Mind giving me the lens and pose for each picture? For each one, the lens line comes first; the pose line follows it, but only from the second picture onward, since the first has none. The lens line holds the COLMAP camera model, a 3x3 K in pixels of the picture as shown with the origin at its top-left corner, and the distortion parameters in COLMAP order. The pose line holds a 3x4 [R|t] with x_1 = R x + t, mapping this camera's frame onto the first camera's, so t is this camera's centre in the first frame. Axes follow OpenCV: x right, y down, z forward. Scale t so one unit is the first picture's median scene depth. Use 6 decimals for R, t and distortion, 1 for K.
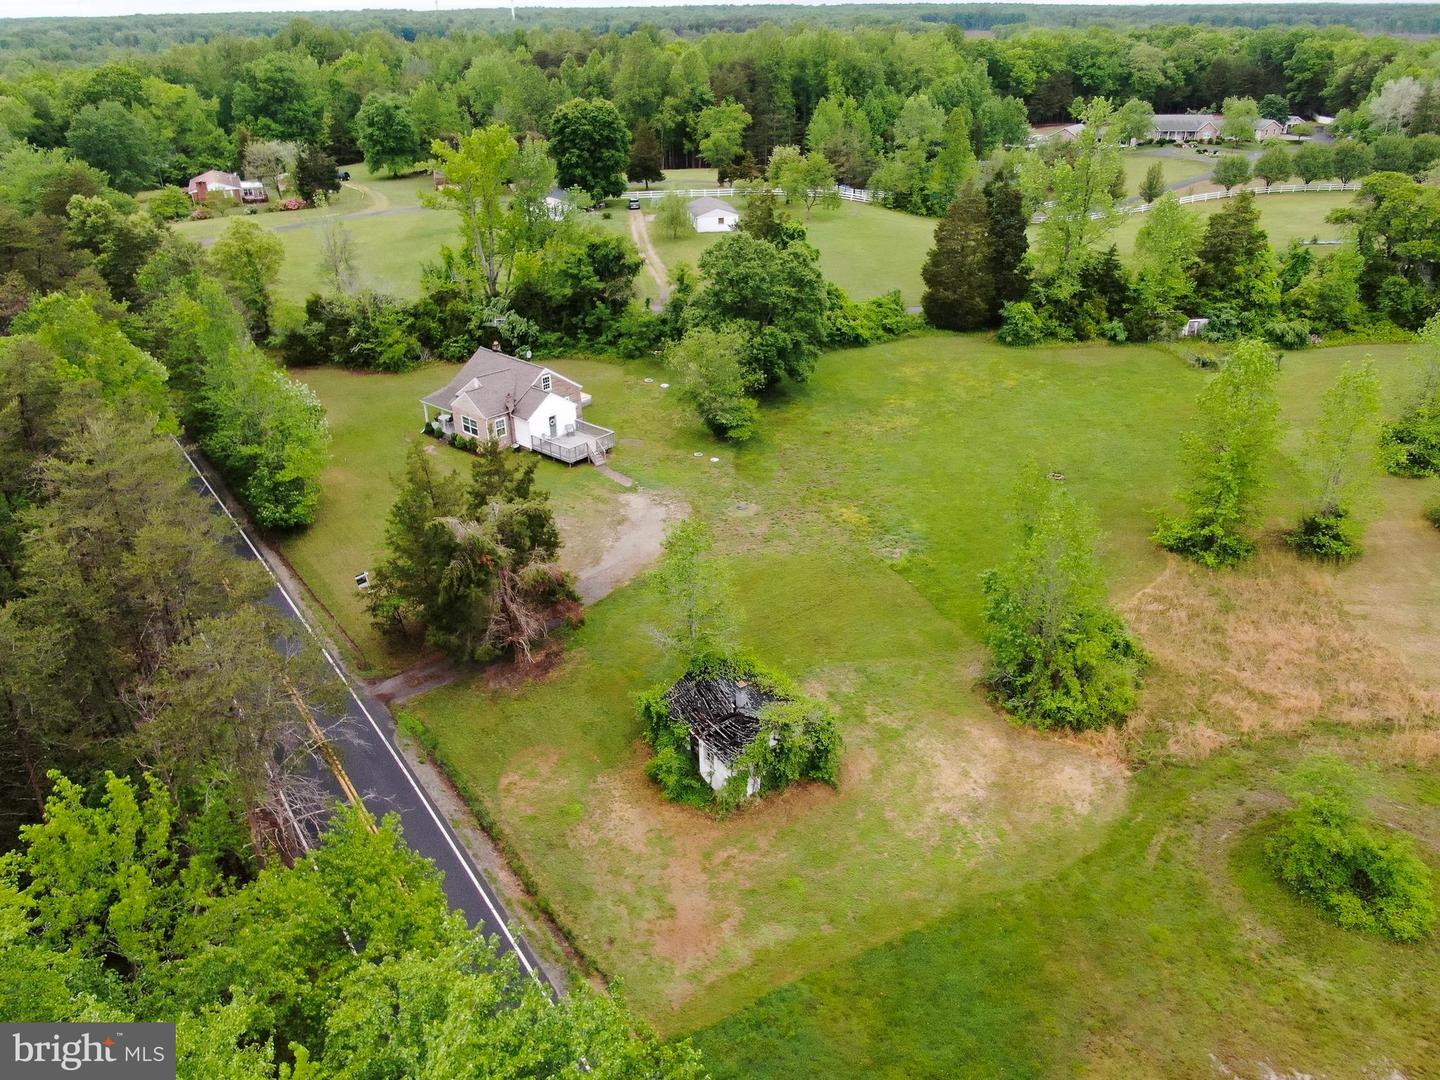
lens RADIAL K [[1050.3, 0, 728.0], [0, 1050.3, 542.9], [0, 0, 1]] dist [-0.015507, -0.000677]
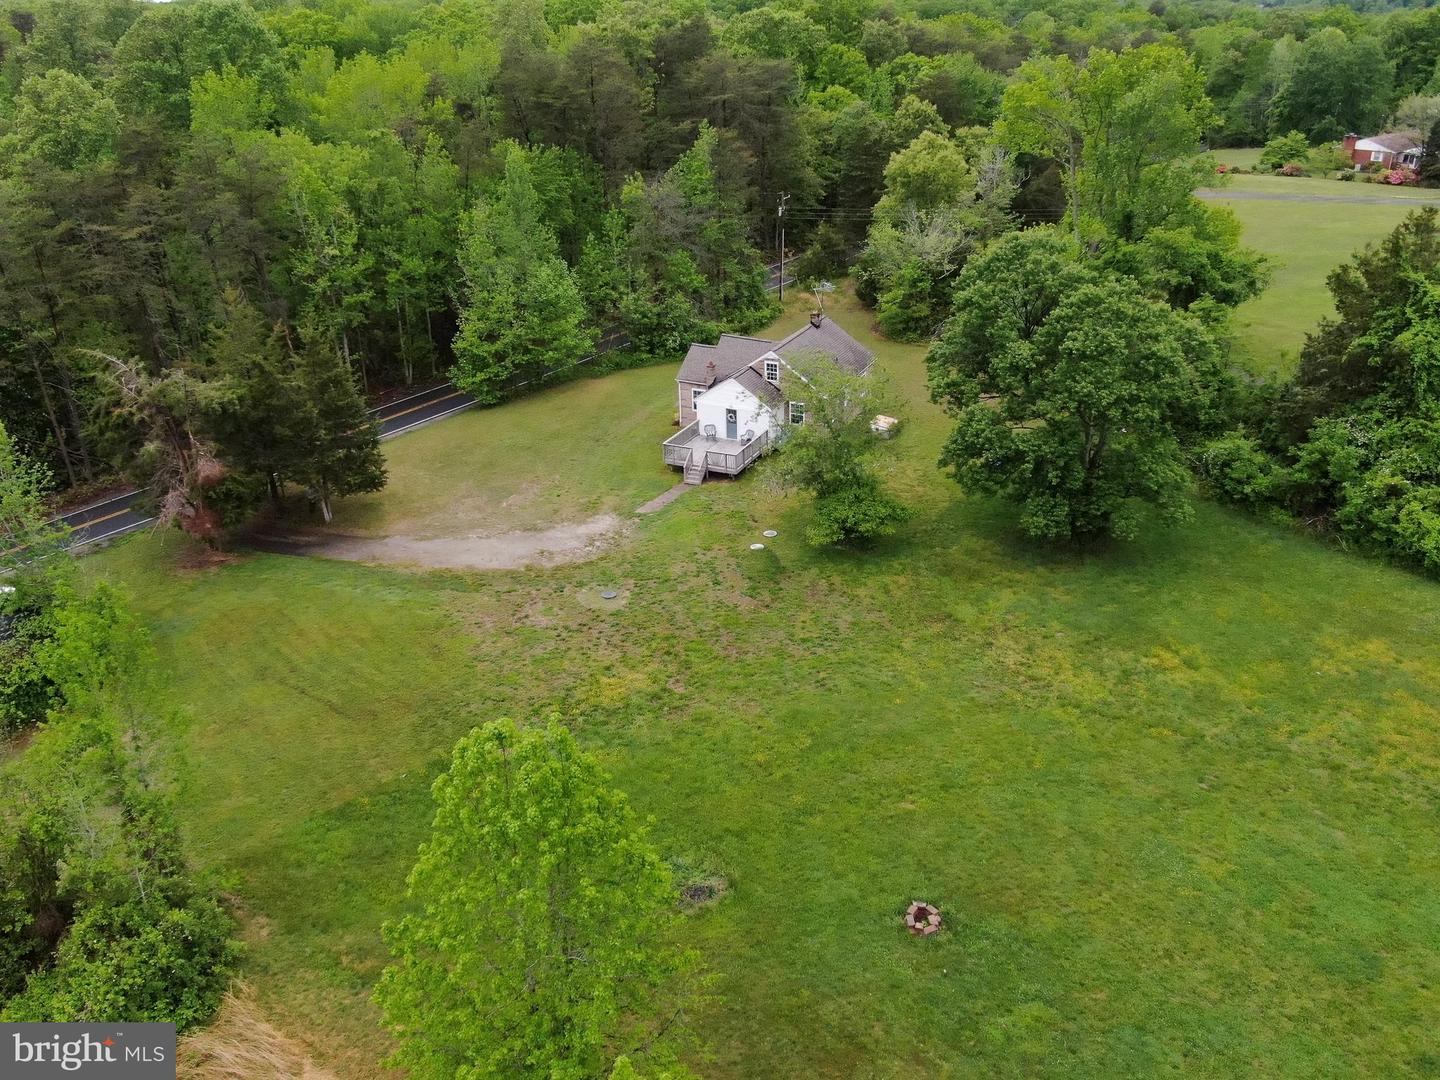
lens RADIAL K [[1183.0, 0, 720.0], [0, 1183.0, 540.0], [0, 0, 1]] dist [-0.009273, 0.007908]
pose [[0.282771, 0.412373, -0.866019, 0.485218], [-0.426590, 0.862728, 0.271516, -0.216196], [0.859105, 0.292658, 0.419869, 0.544073]]
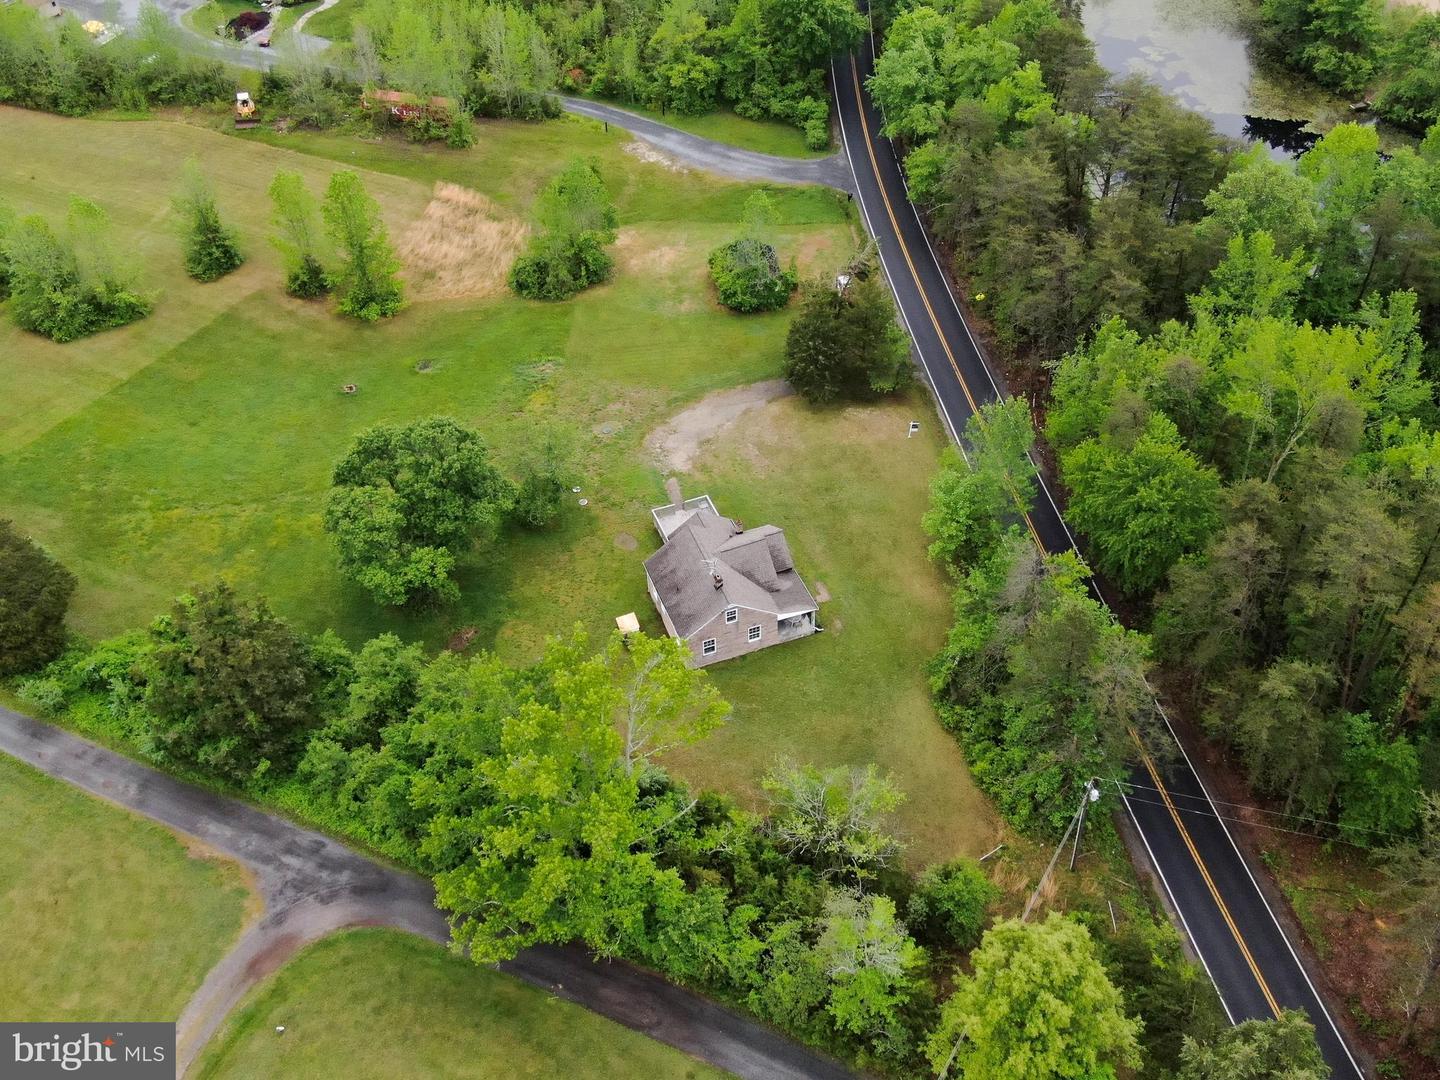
lens RADIAL K [[1377.4, 0, 712.3], [0, 1377.4, 544.3], [0, 0, 1]] dist [0.001849, -0.002768]
pose [[-0.884073, -0.292447, 0.364540, -0.516998], [0.247547, 0.368578, 0.896030, -1.000582], [-0.396403, 0.882397, -0.253456, 1.077494]]
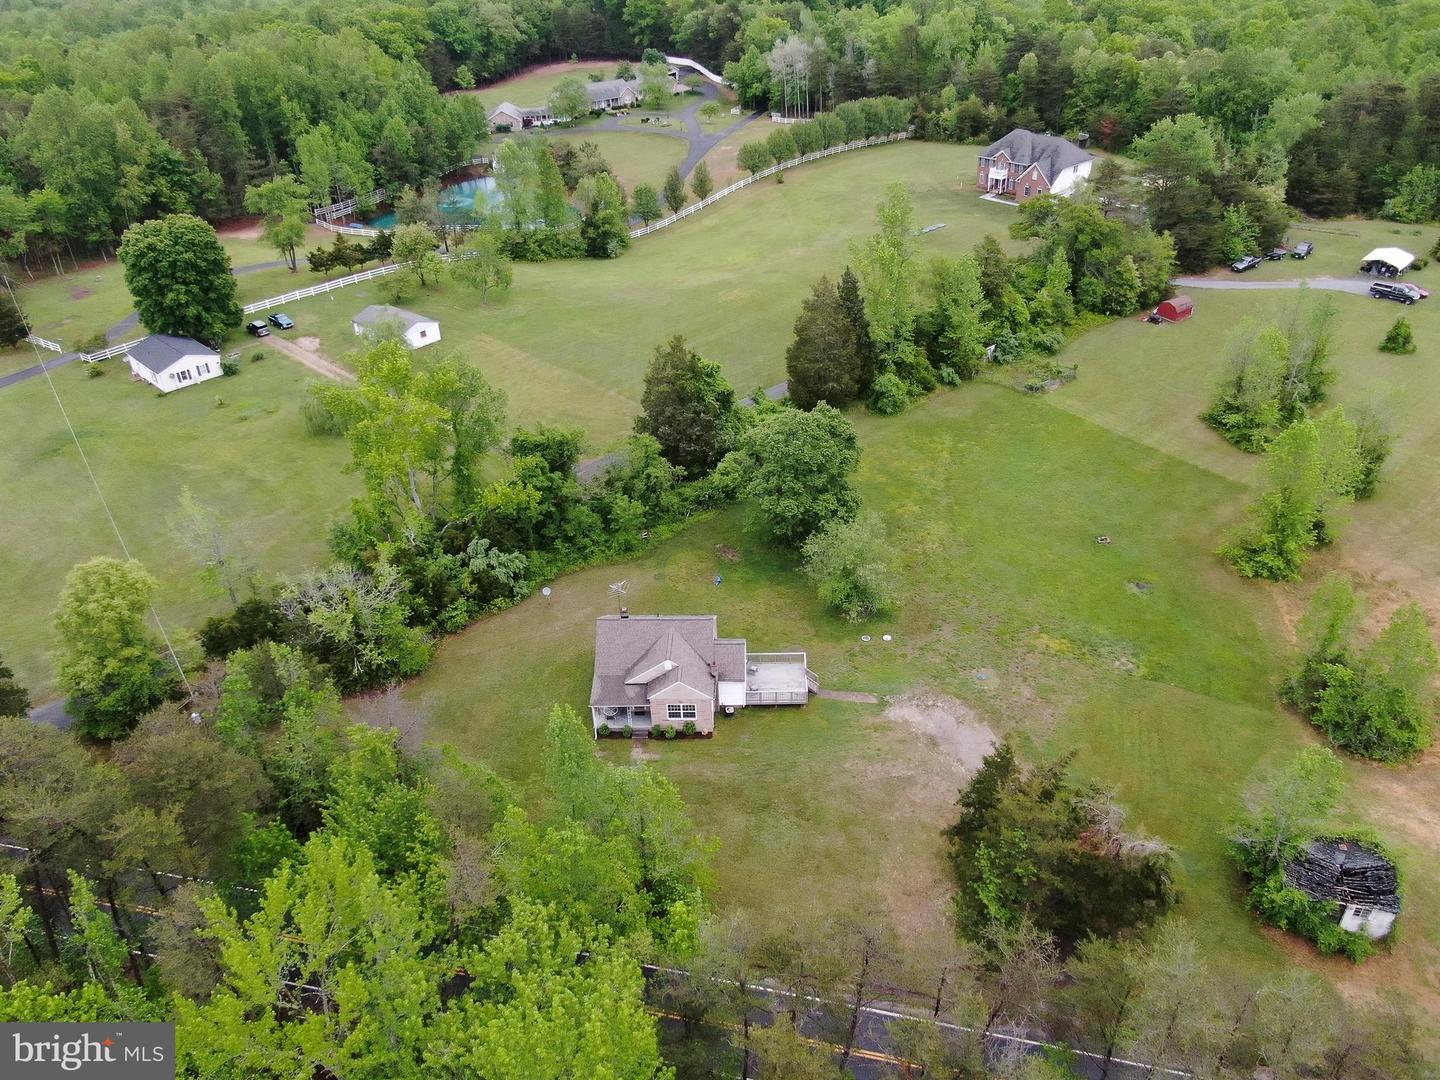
lens RADIAL K [[1087.3, 0, 734.5], [0, 1087.3, 543.0], [0, 0, 1]] dist [-0.012678, 0.000789]
pose [[0.758034, -0.356570, 0.546115, -0.543482], [0.317756, 0.933134, 0.168202, -0.315930], [-0.569575, 0.046028, 0.820650, 0.165072]]
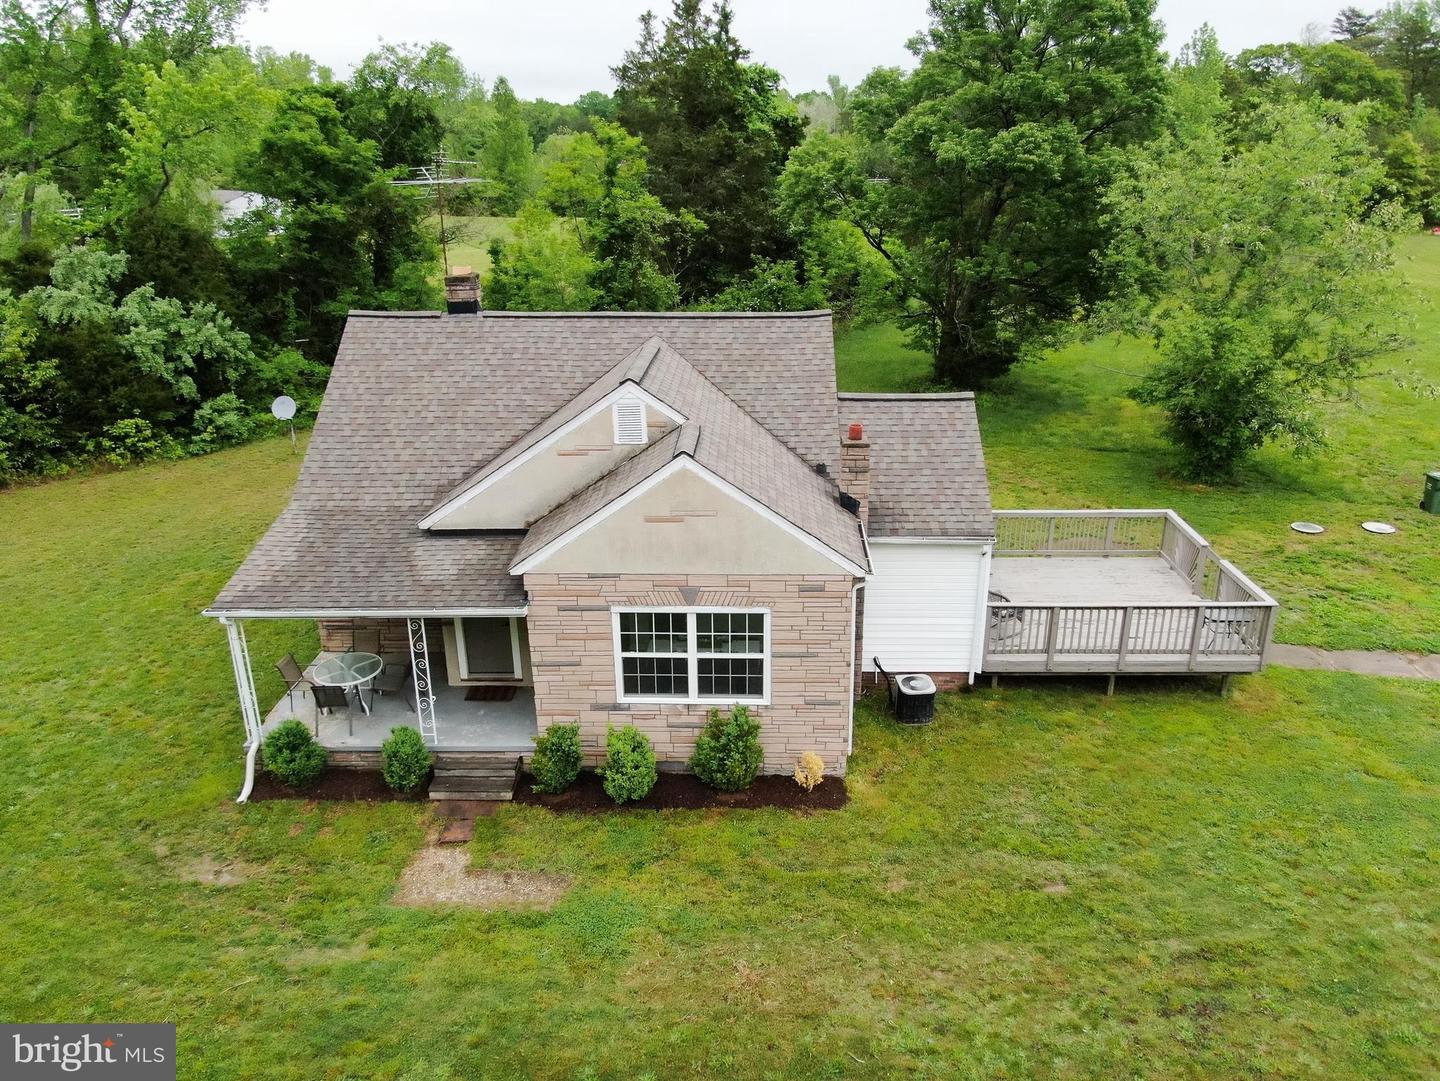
lens RADIAL K [[1067.4, 0, 726.2], [0, 1067.4, 539.4], [0, 0, 1]] dist [-0.012168, -0.000512]
pose [[0.763567, -0.226171, 0.604824, -0.278733], [0.300267, 0.953590, -0.022484, -0.100826], [-0.571669, 0.198777, 0.796042, 0.694161]]
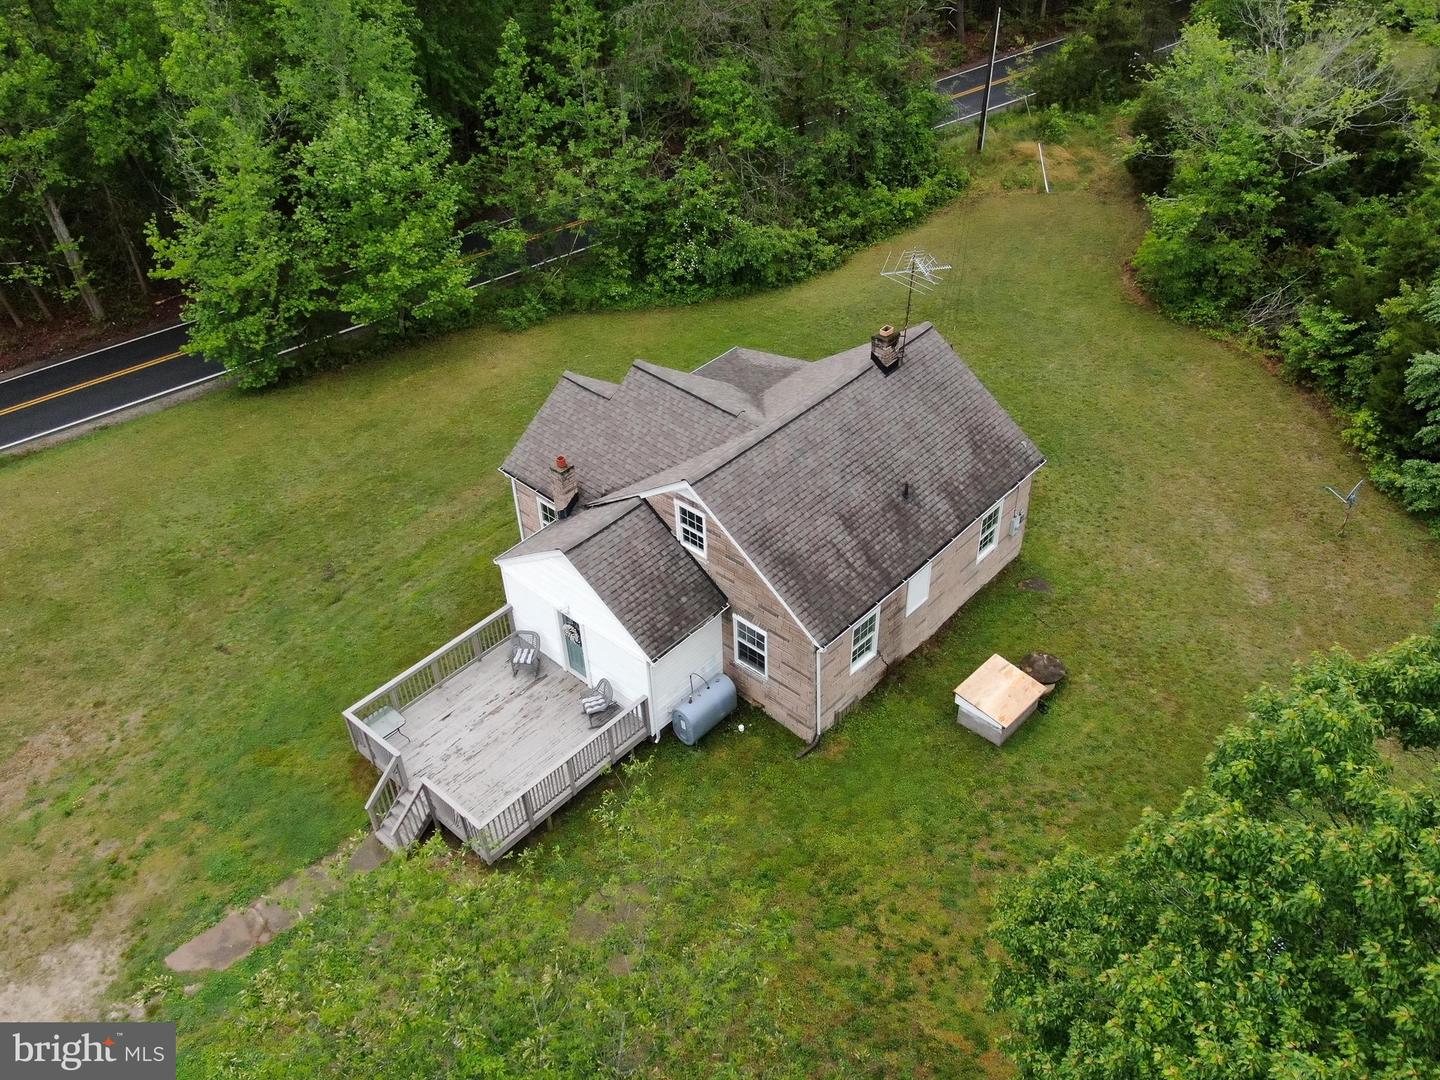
lens RADIAL K [[1183.0, 0, 720.0], [0, 1183.0, 540.0], [0, 0, 1]] dist [-0.009273, 0.007908]
pose [[-0.007551, 0.630341, -0.776282, 0.050208], [-0.434069, 0.697286, 0.570418, -0.268934], [0.900848, 0.341266, 0.268346, 0.770285]]
